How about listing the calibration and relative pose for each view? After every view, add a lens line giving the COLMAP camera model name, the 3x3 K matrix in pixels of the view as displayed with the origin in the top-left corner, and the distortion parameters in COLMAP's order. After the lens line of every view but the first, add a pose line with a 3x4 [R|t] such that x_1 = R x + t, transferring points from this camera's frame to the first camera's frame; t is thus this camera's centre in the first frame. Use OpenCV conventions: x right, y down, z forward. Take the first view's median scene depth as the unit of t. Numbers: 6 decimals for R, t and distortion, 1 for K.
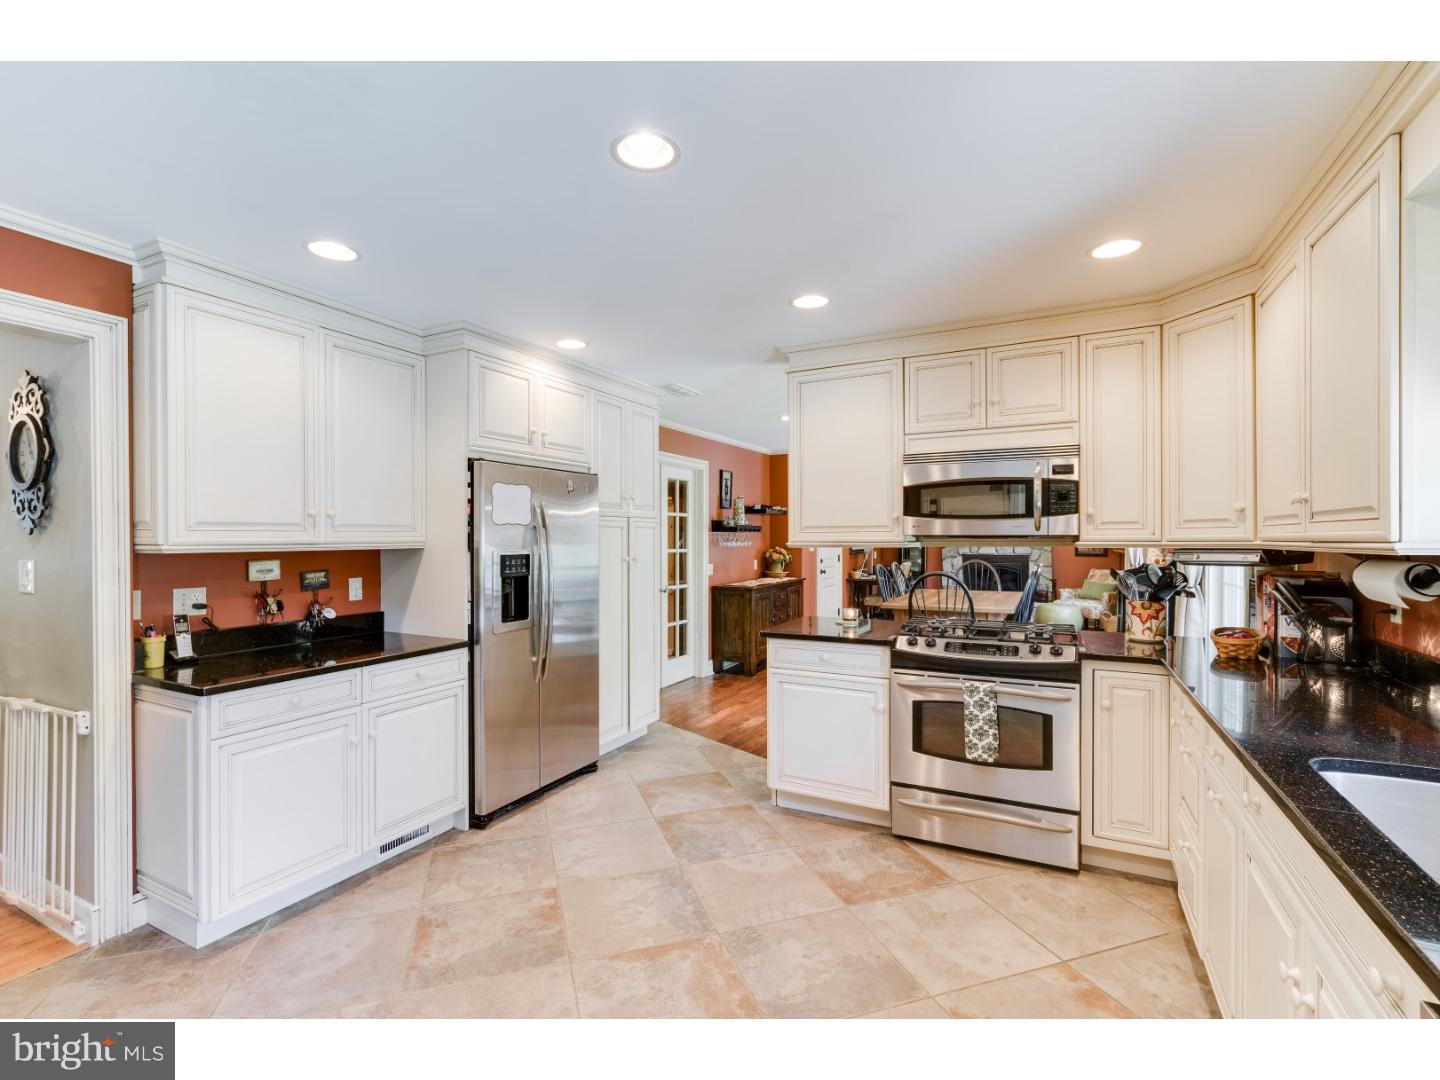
lens RADIAL K [[657.2, 0, 712.2], [0, 657.2, 540.0], [0, 0, 1]] dist [-0.001482, -0.000015]
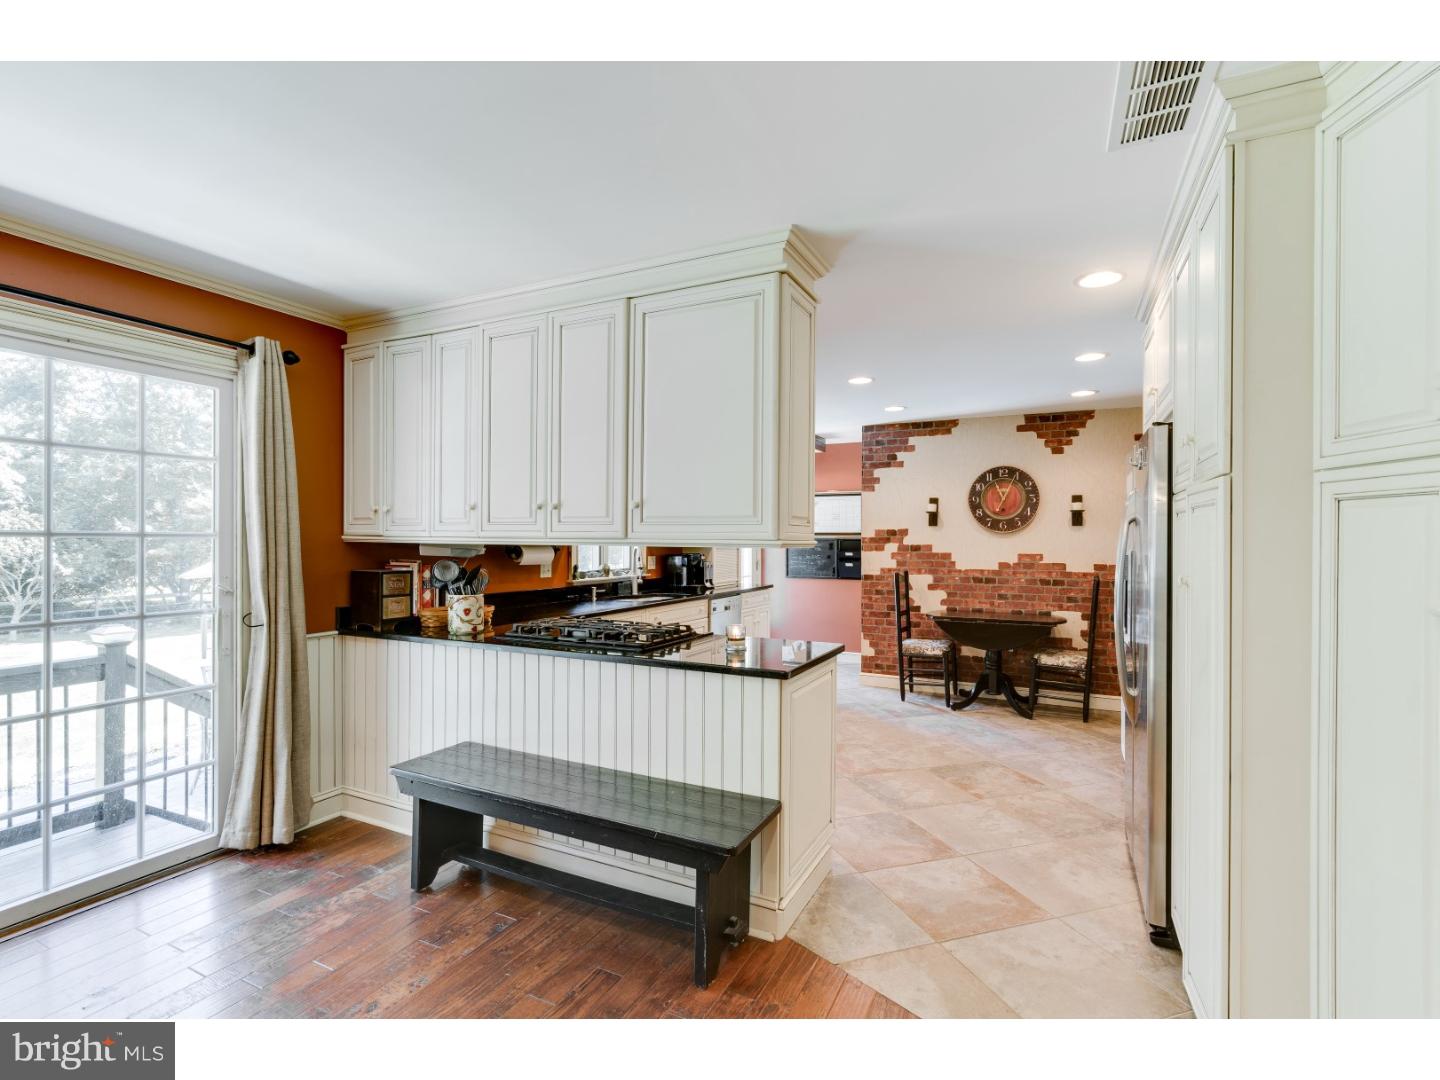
lens RADIAL K [[692.5, 0, 720.0], [0, 692.5, 540.0], [0, 0, 1]] dist [-0.001396, -0.000099]
pose [[-0.999734, -0.002241, -0.022974, 0.289986], [-0.002349, 0.999986, 0.004679, 0.000787], [0.022963, 0.004731, -0.999725, 2.160186]]
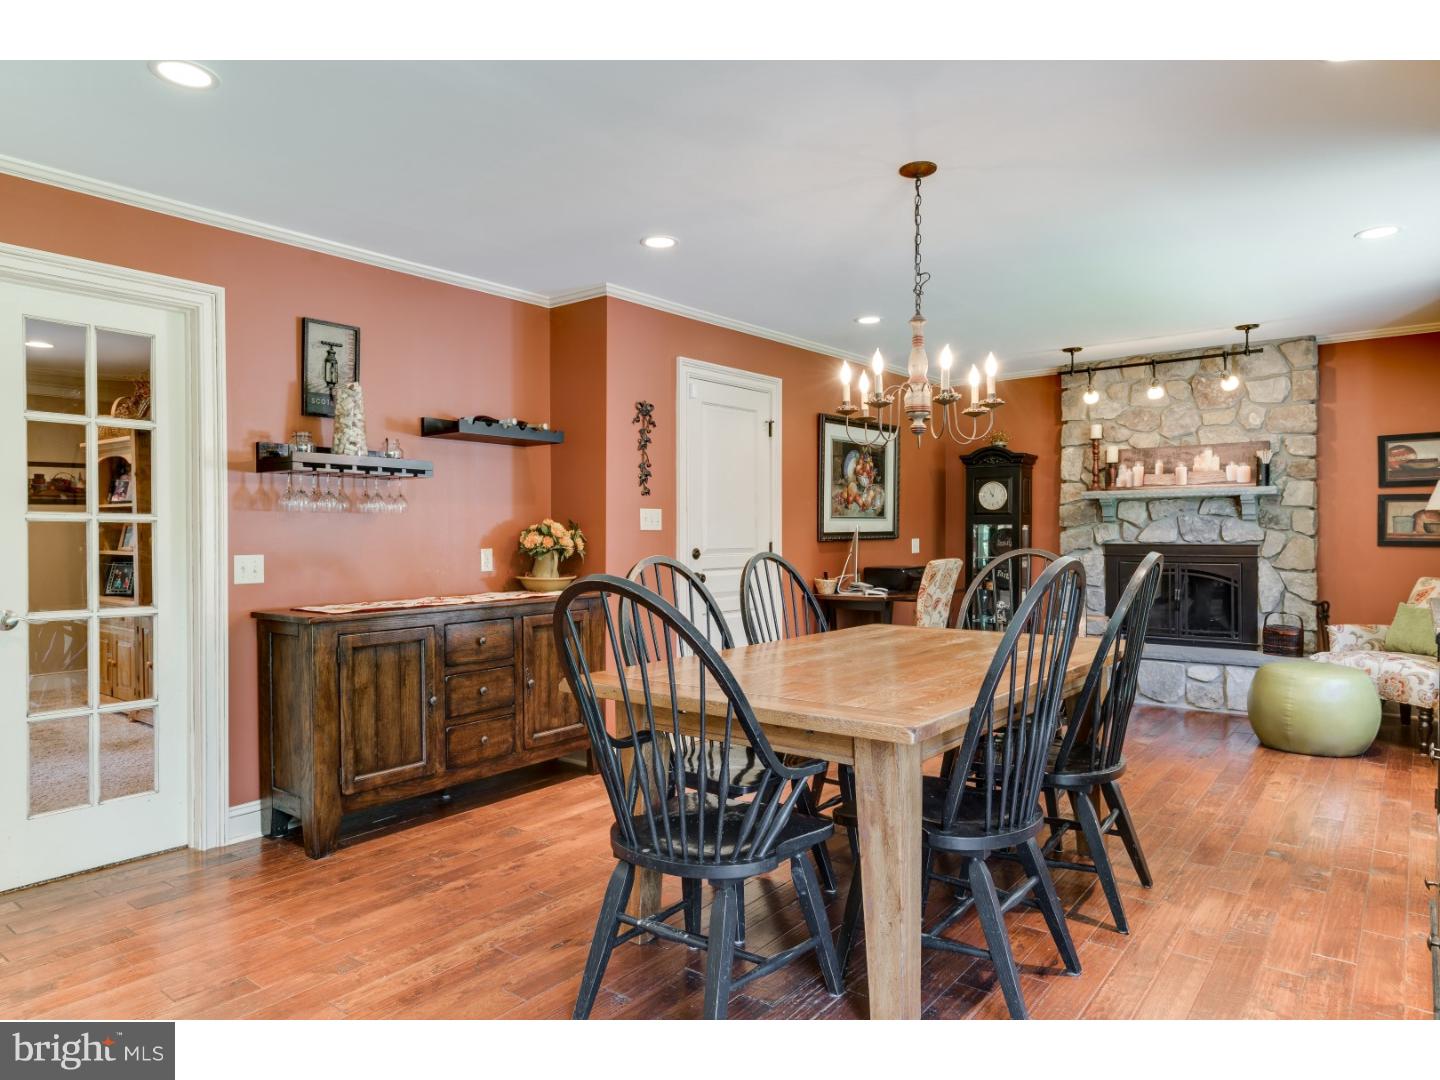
lens RADIAL K [[906.2, 0, 720.0], [0, 906.2, 540.0], [0, 0, 1]] dist [0.001935, 0.000563]
pose [[0.981496, 0.000888, -0.191479, 0.849315], [0.000510, 0.999974, 0.007250, 0.053285], [0.191480, -0.007213, 0.981470, 1.191765]]
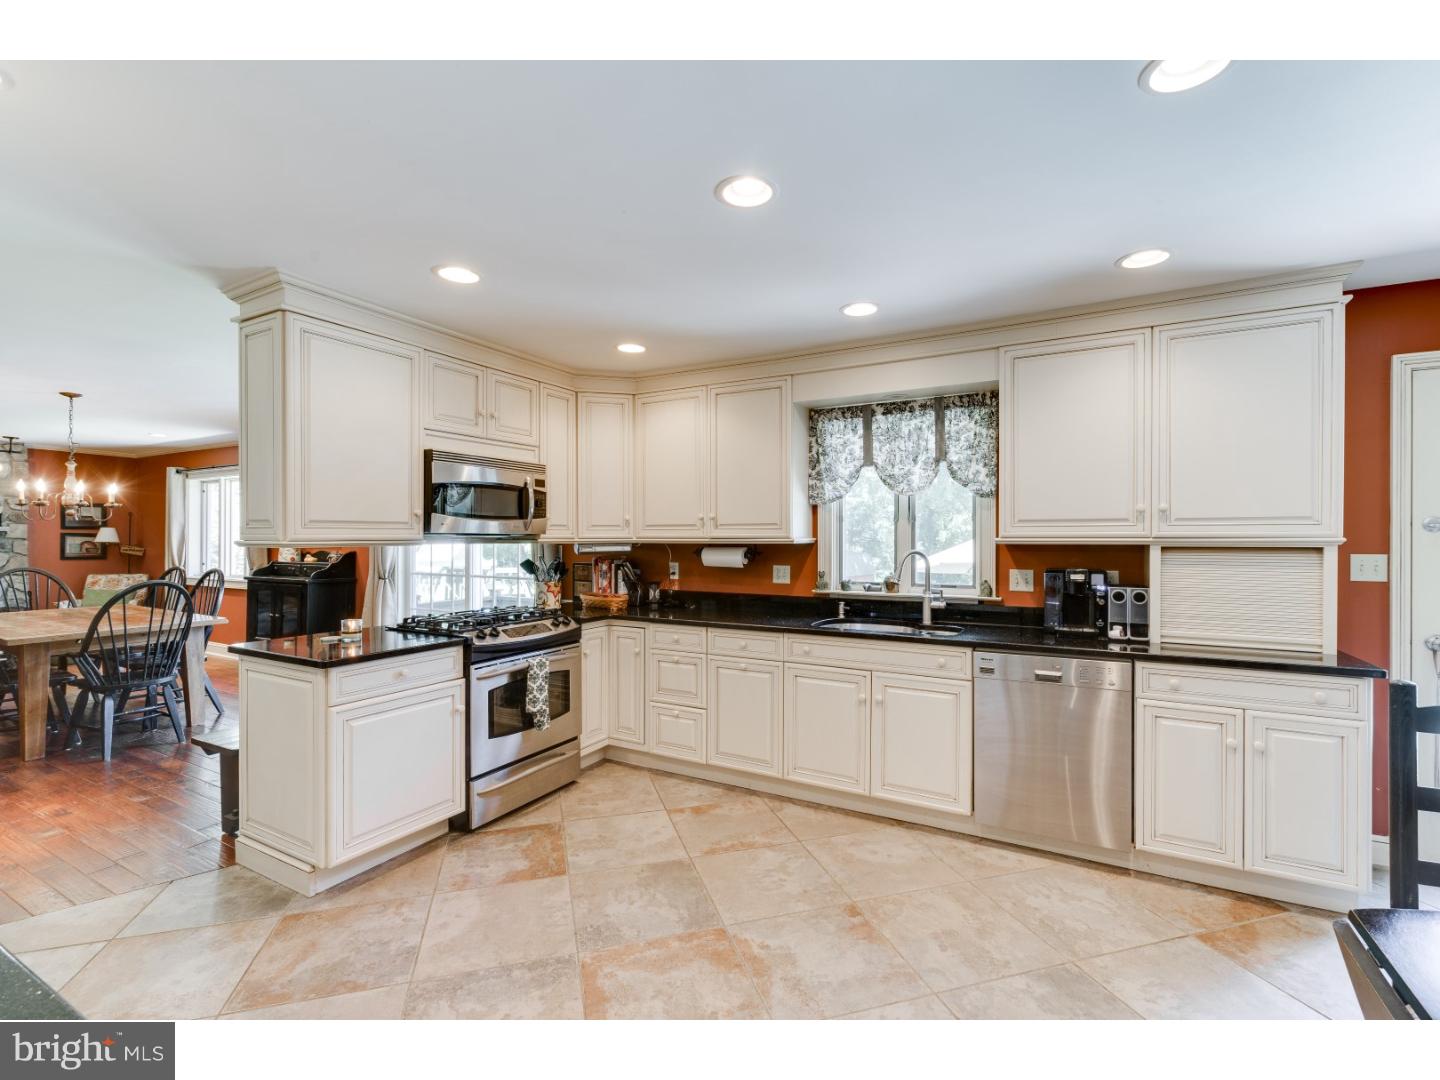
lens RADIAL K [[657.2, 0, 712.2], [0, 657.2, 540.0], [0, 0, 1]] dist [-0.001482, -0.000015]
pose [[0.035056, -0.002902, 0.999381, -0.739258], [0.003601, 0.999990, 0.002777, 0.001633], [-0.999379, 0.003502, 0.035066, 0.613102]]
